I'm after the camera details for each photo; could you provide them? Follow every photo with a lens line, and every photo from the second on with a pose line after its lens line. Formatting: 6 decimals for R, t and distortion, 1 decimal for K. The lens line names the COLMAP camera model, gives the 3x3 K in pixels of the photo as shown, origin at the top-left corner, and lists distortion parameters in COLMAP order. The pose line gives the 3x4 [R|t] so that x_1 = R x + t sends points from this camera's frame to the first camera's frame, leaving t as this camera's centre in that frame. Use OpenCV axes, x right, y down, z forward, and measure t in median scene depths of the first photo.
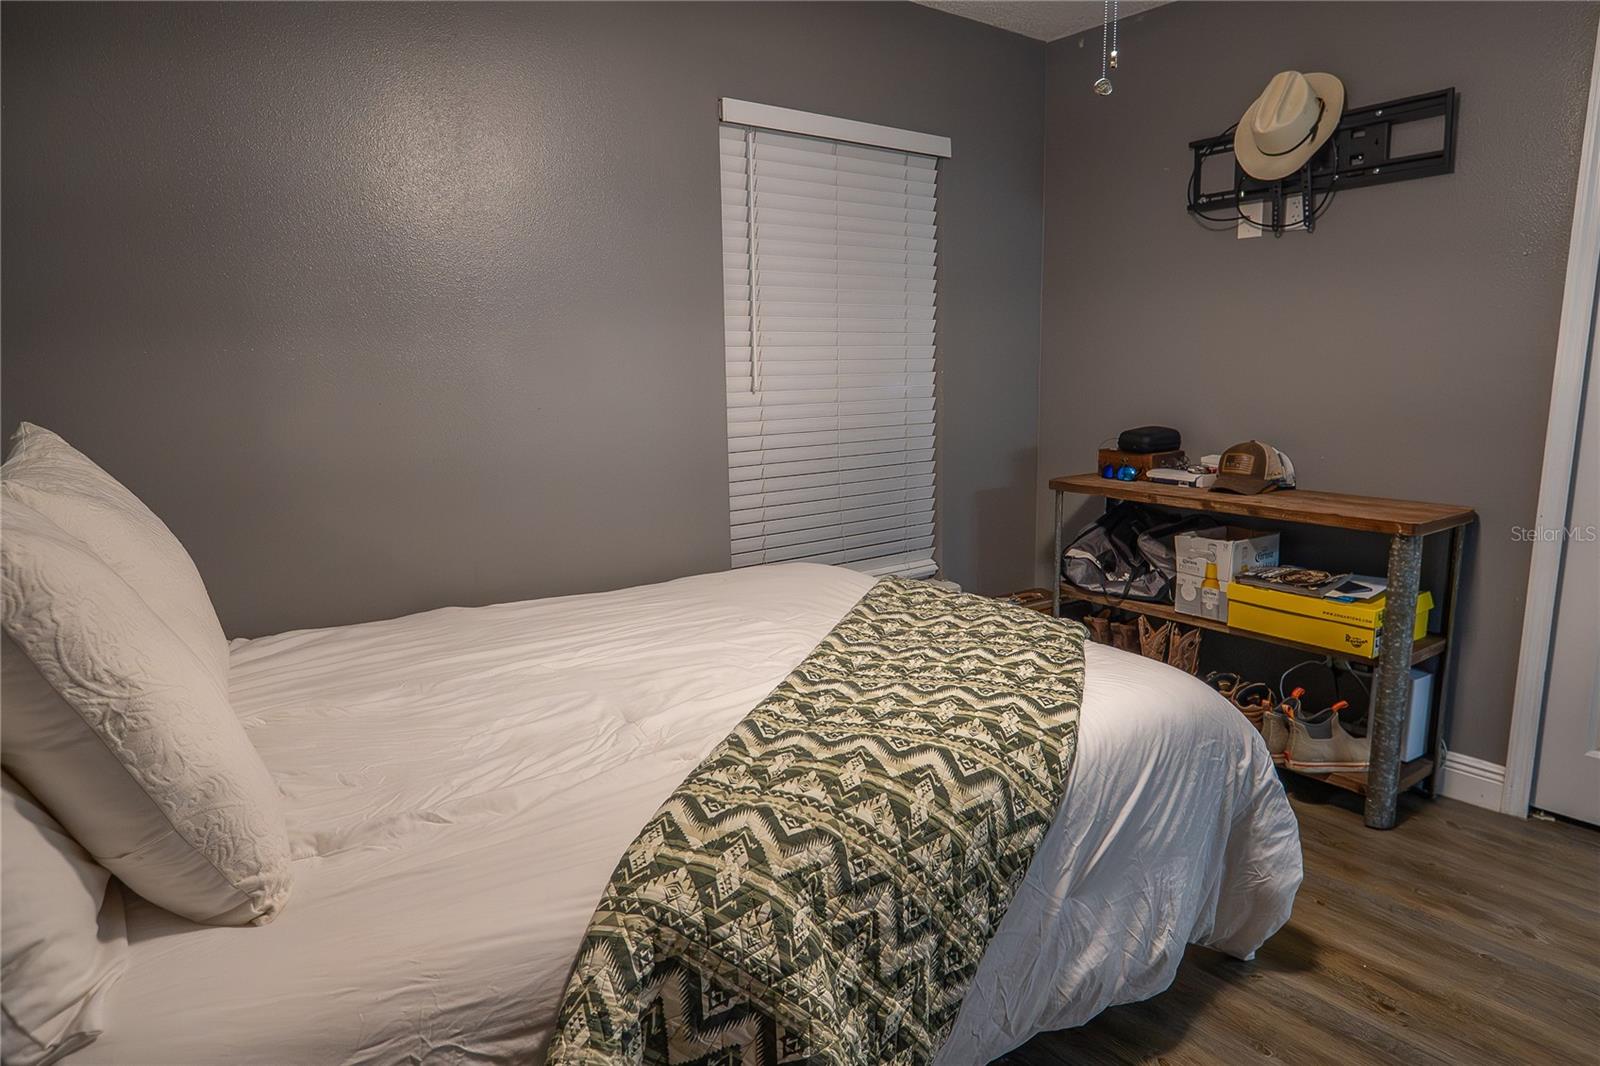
lens RADIAL K [[917.7, 0, 871.0], [0, 917.7, 507.7], [0, 0, 1]] dist [0.002456, 0.001161]
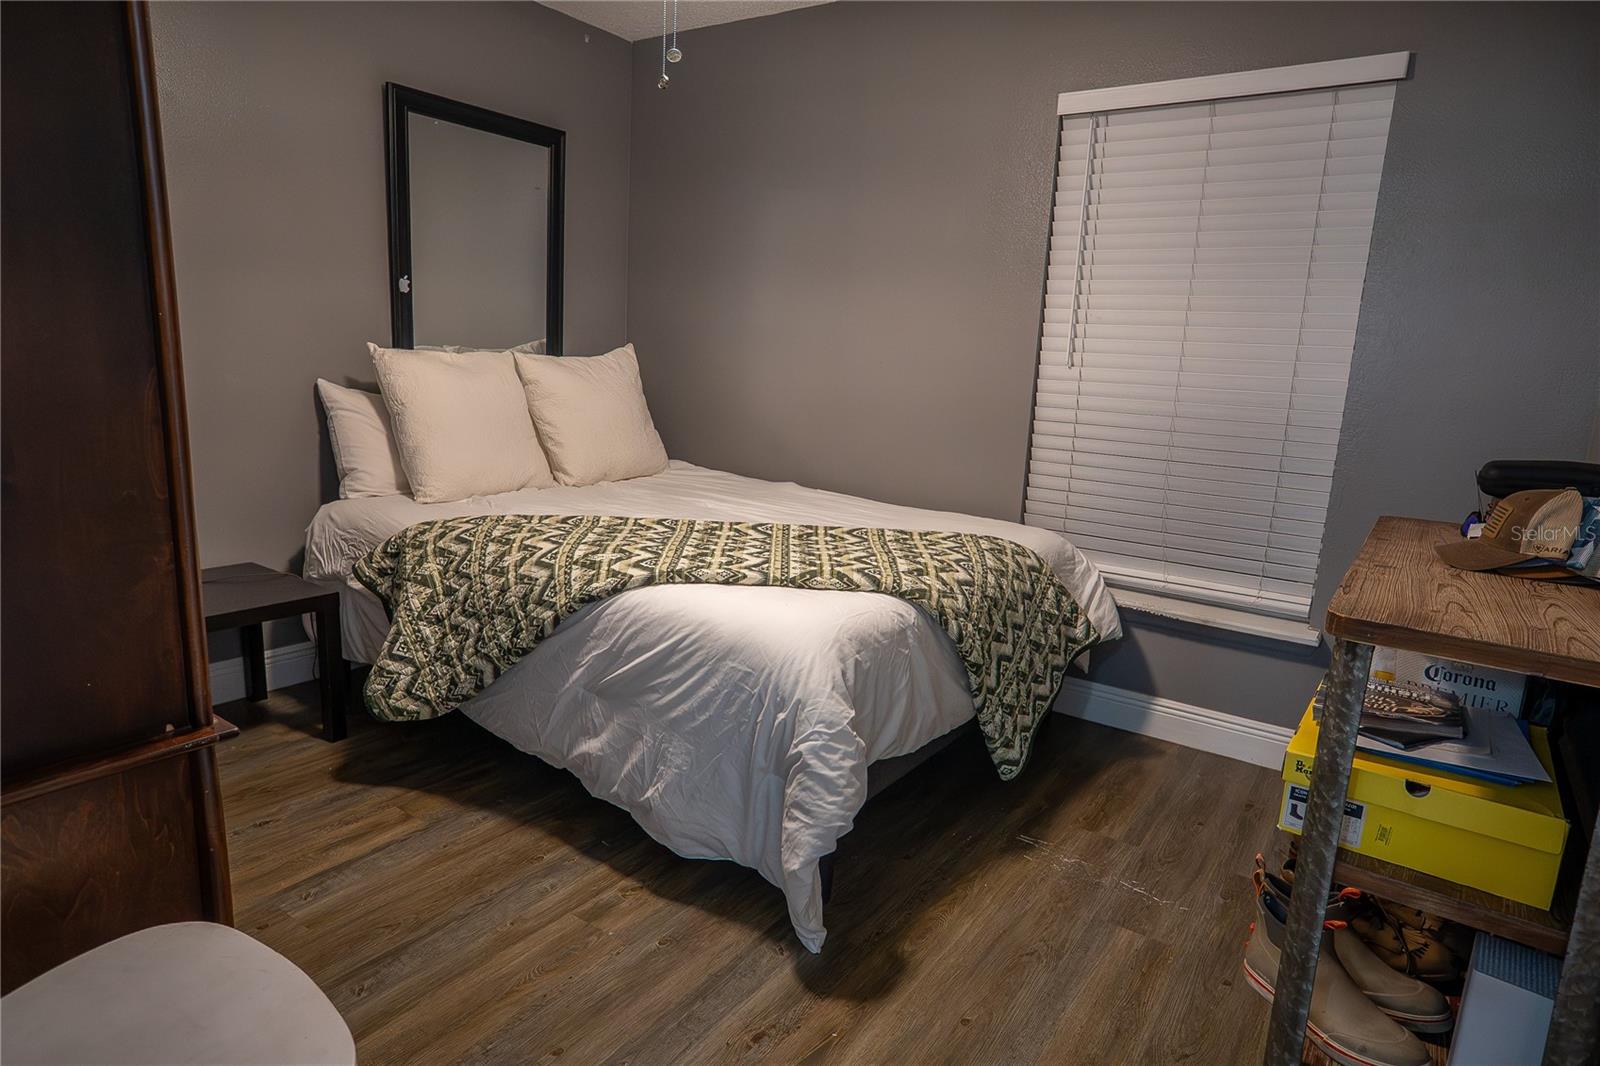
lens RADIAL K [[917.7, 0, 871.0], [0, 917.7, 507.7], [0, 0, 1]] dist [0.002456, 0.001161]
pose [[0.340741, 0.177497, -0.923250, 1.350754], [-0.203853, 0.972603, 0.111750, -0.066694], [0.917791, 0.150129, 0.367589, 0.725095]]
